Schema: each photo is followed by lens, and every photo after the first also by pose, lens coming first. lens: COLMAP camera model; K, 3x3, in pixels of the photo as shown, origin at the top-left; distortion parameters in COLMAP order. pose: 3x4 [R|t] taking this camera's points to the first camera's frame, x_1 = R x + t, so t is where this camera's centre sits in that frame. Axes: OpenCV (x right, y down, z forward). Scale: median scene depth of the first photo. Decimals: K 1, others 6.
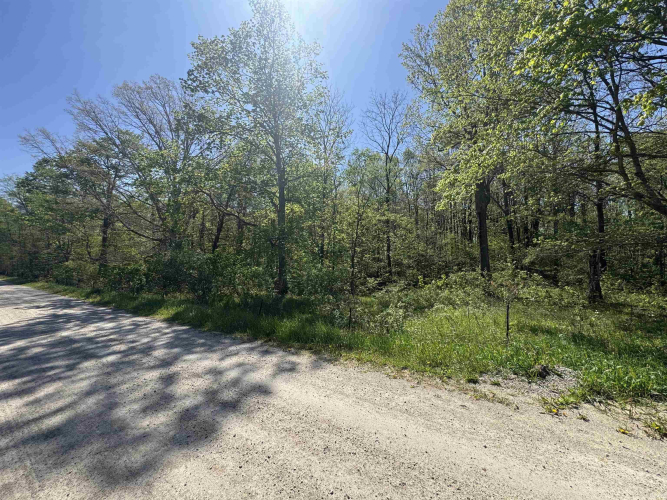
lens RADIAL K [[268.3, 0, 335.9], [0, 268.3, 251.4], [0, 0, 1]] dist [0.009517, -0.000339]
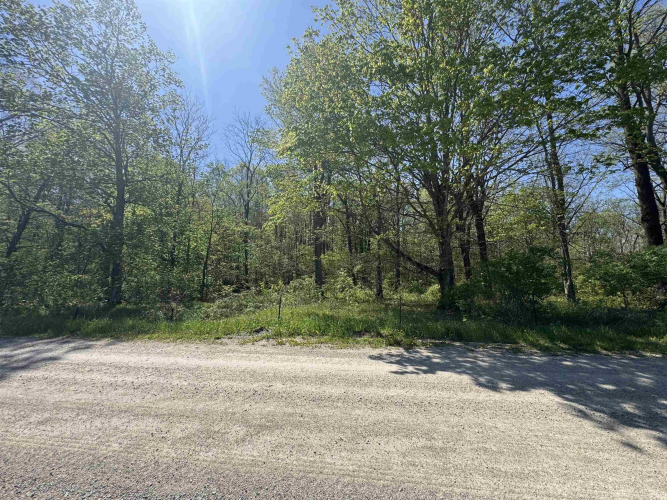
lens RADIAL K [[268.3, 0, 331.8], [0, 268.3, 249.3], [0, 0, 1]] dist [0.009517, -0.000339]
pose [[0.902190, 0.040881, 0.429397, 0.057196], [-0.024915, 0.998775, -0.042741, -0.005859], [-0.430618, 0.027862, 0.902104, -0.129918]]
